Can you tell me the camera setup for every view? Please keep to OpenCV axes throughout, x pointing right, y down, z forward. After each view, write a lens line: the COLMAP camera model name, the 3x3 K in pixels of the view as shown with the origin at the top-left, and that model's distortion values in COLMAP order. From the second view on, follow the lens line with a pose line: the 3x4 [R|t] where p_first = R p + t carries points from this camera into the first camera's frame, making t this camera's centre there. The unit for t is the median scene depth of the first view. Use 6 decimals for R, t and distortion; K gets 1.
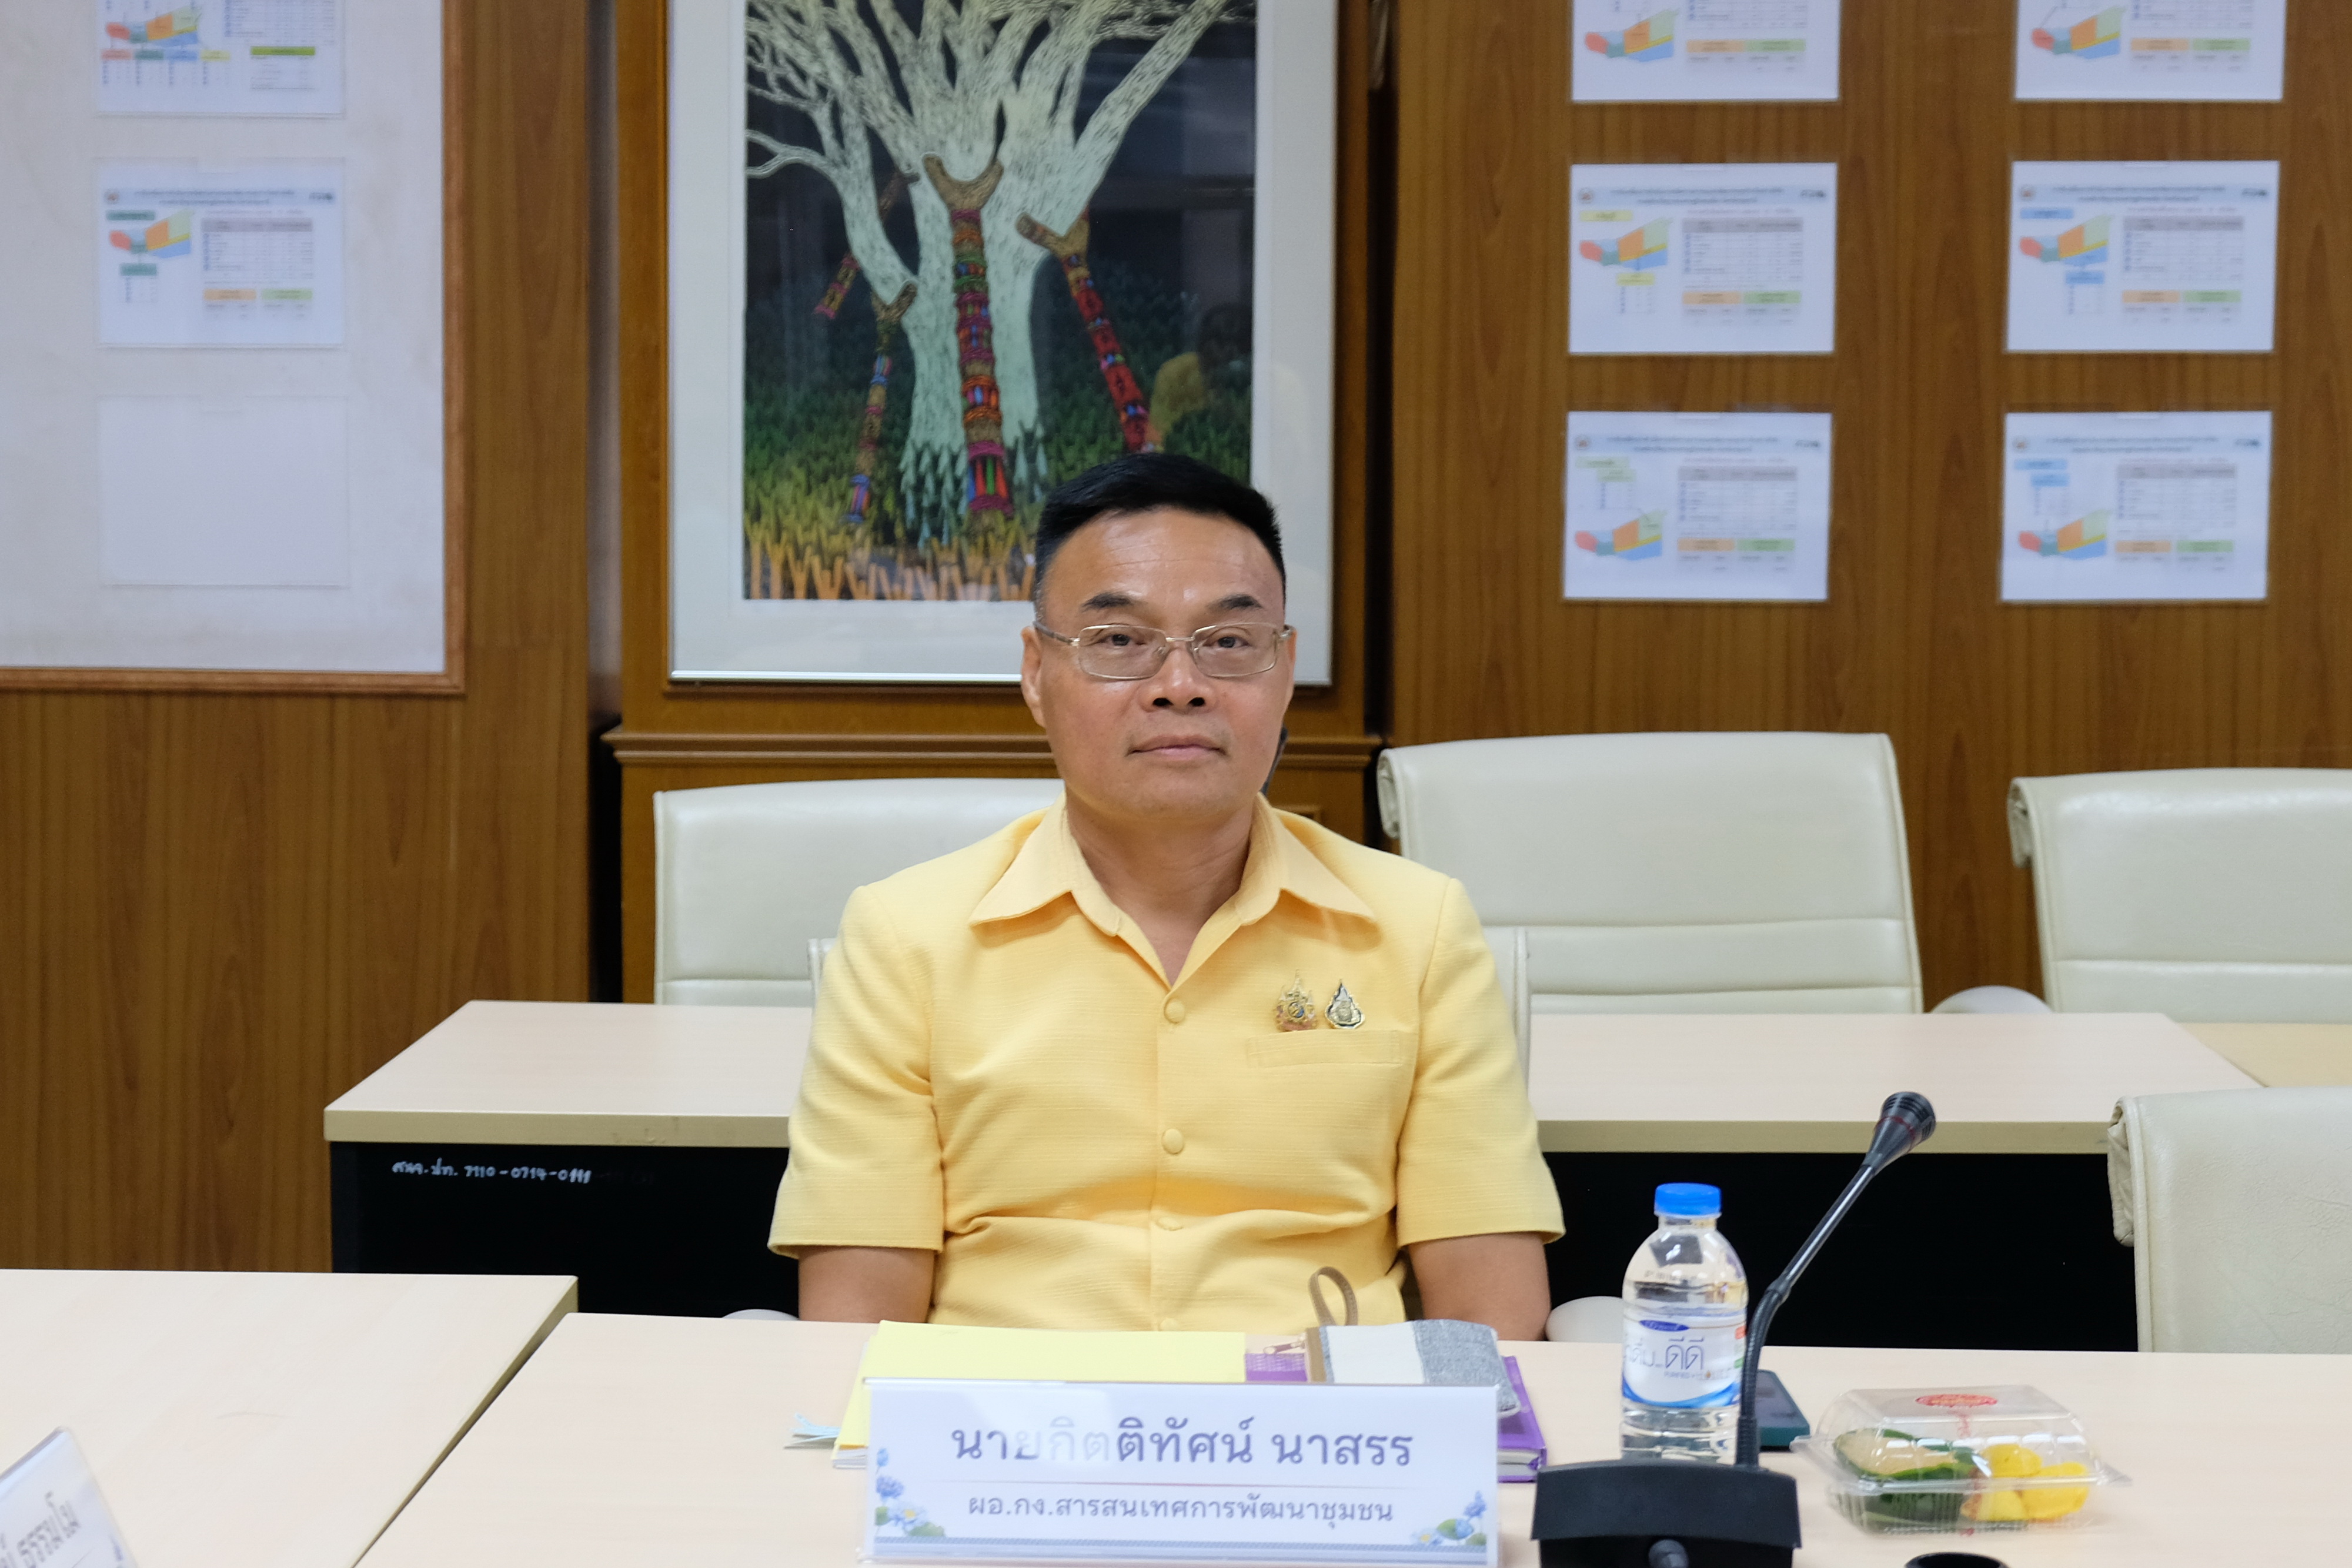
lens RADIAL K [[3168.5, 0, 1170.8], [0, 3168.5, 624.9], [0, 0, 1]] dist [0.004068, 0.948213]
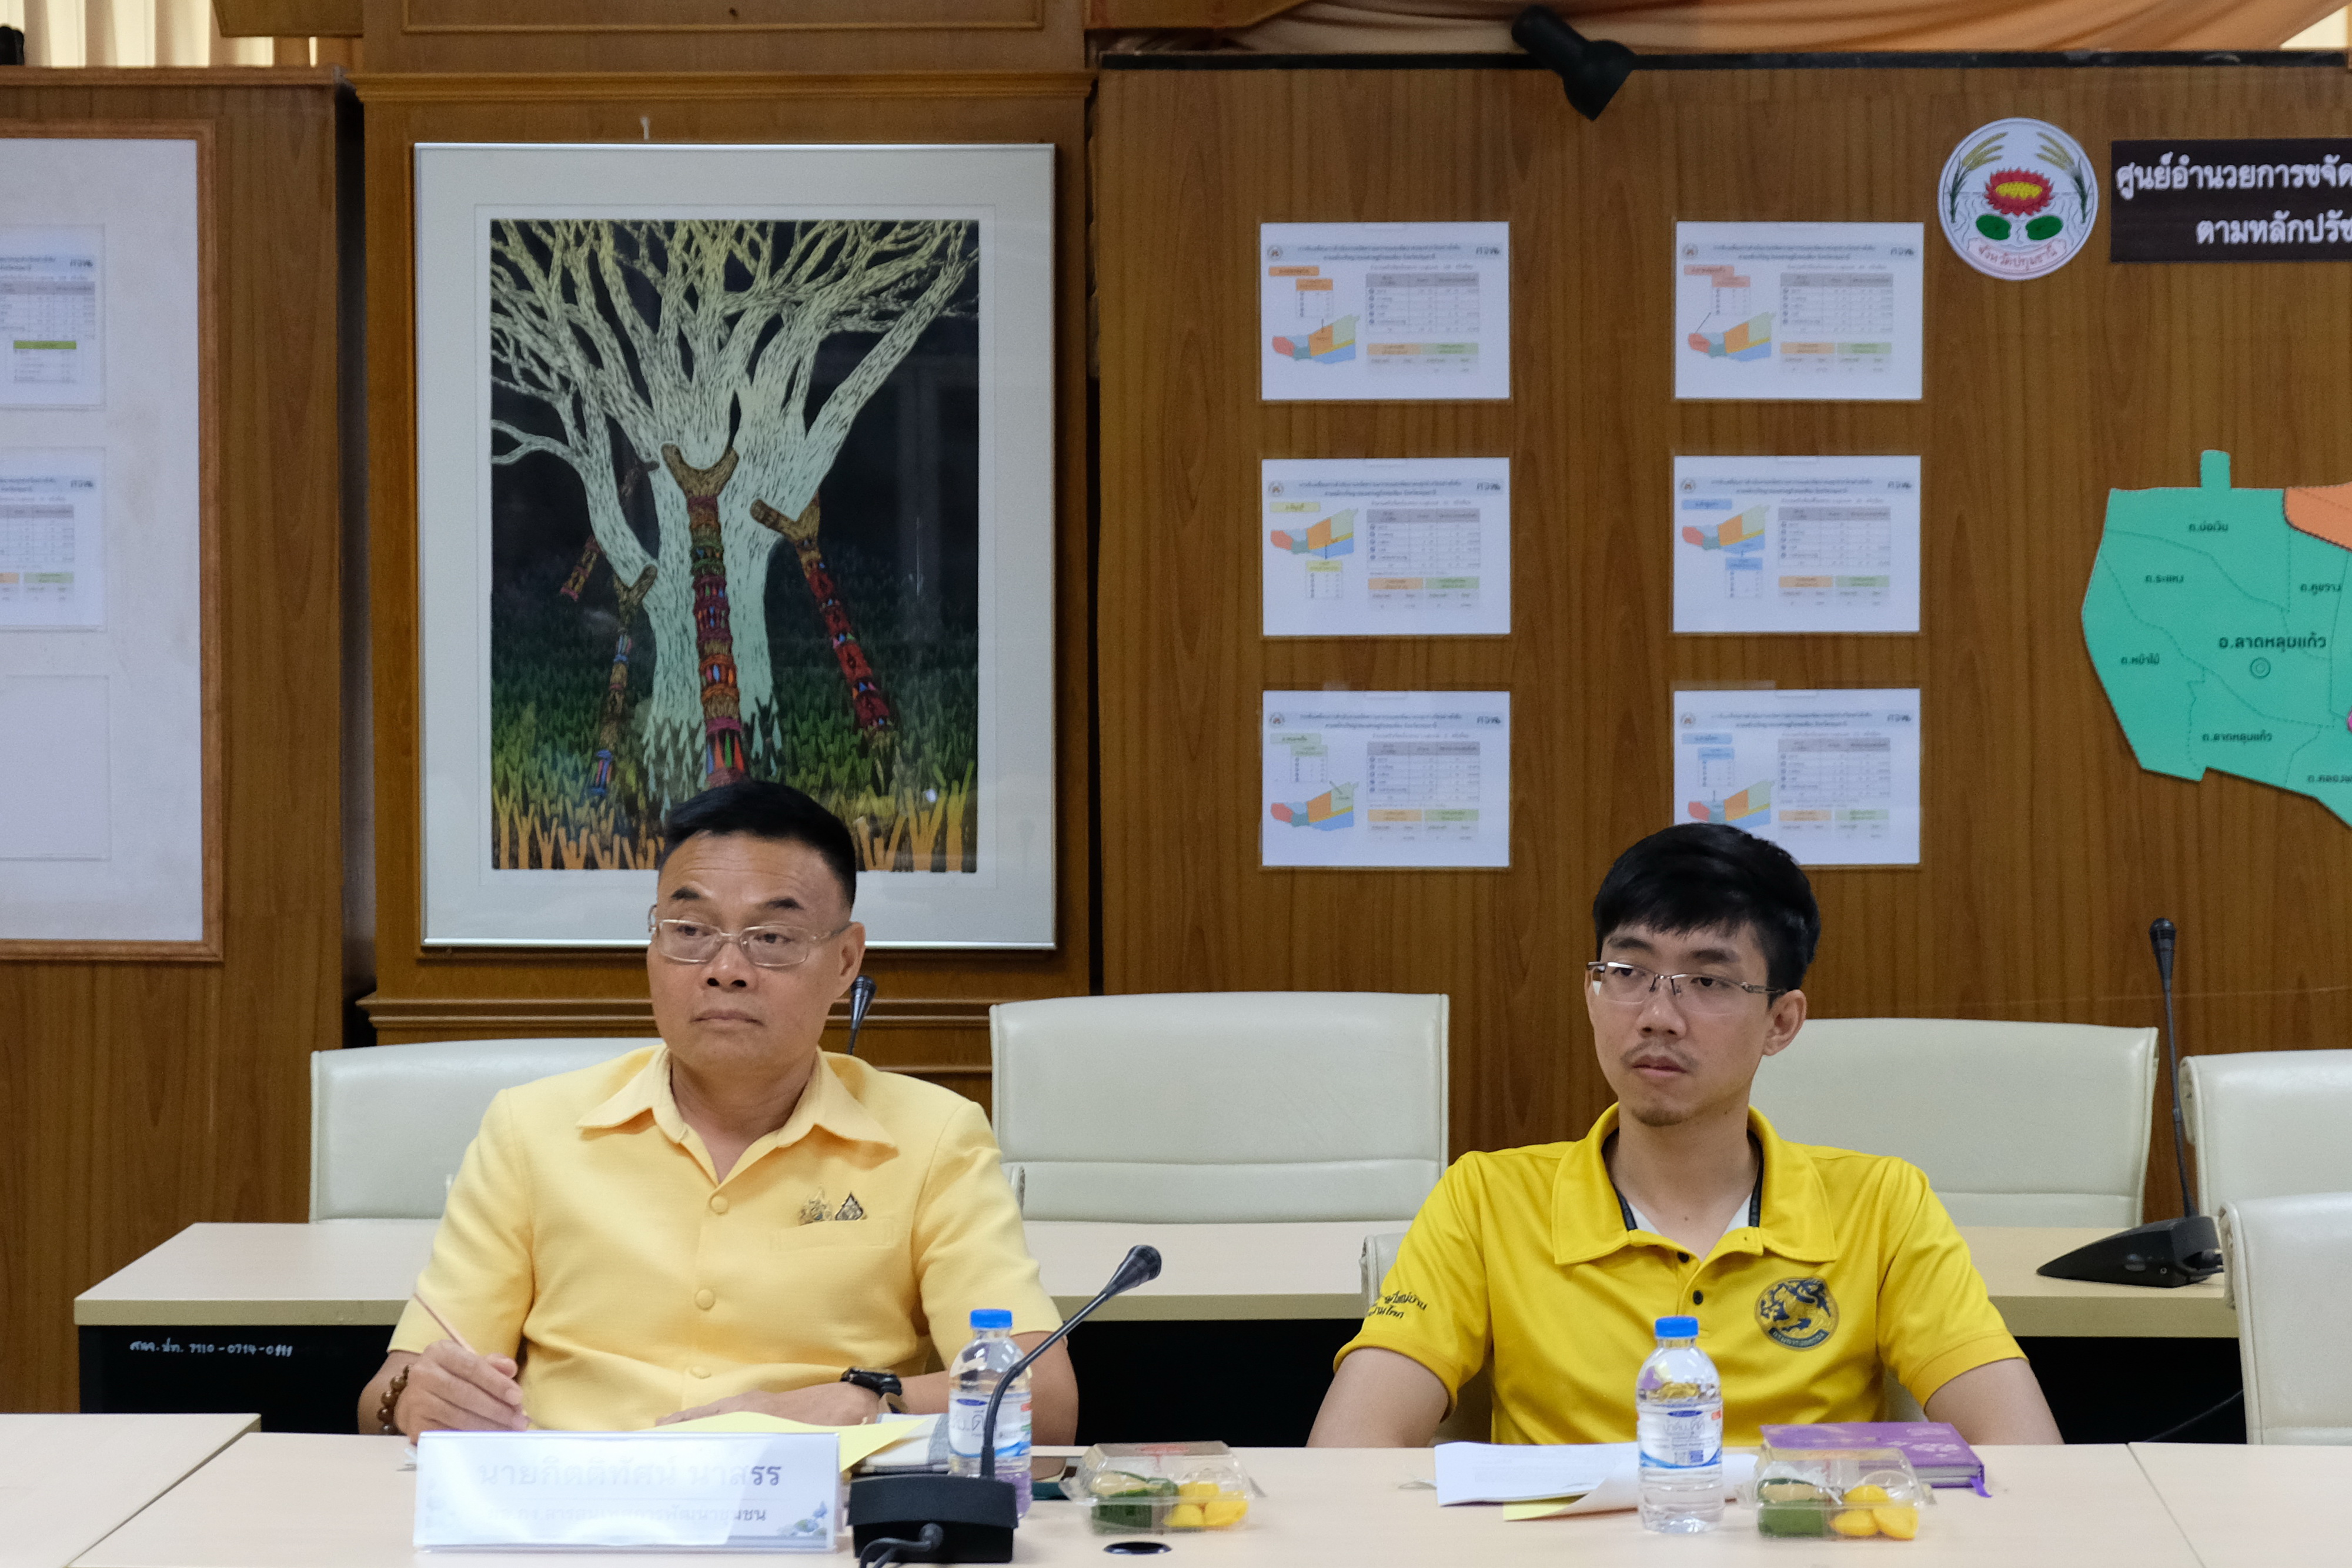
lens RADIAL K [[4144.2, 0, 1176.0], [0, 4144.2, 784.0], [0, 0, 1]] dist [0.164707, 0.350968]
pose [[0.999937, -0.005390, -0.009860, 0.104790], [0.005264, 0.999905, -0.012735, -0.017694], [0.009928, 0.012683, 0.999870, -0.369834]]
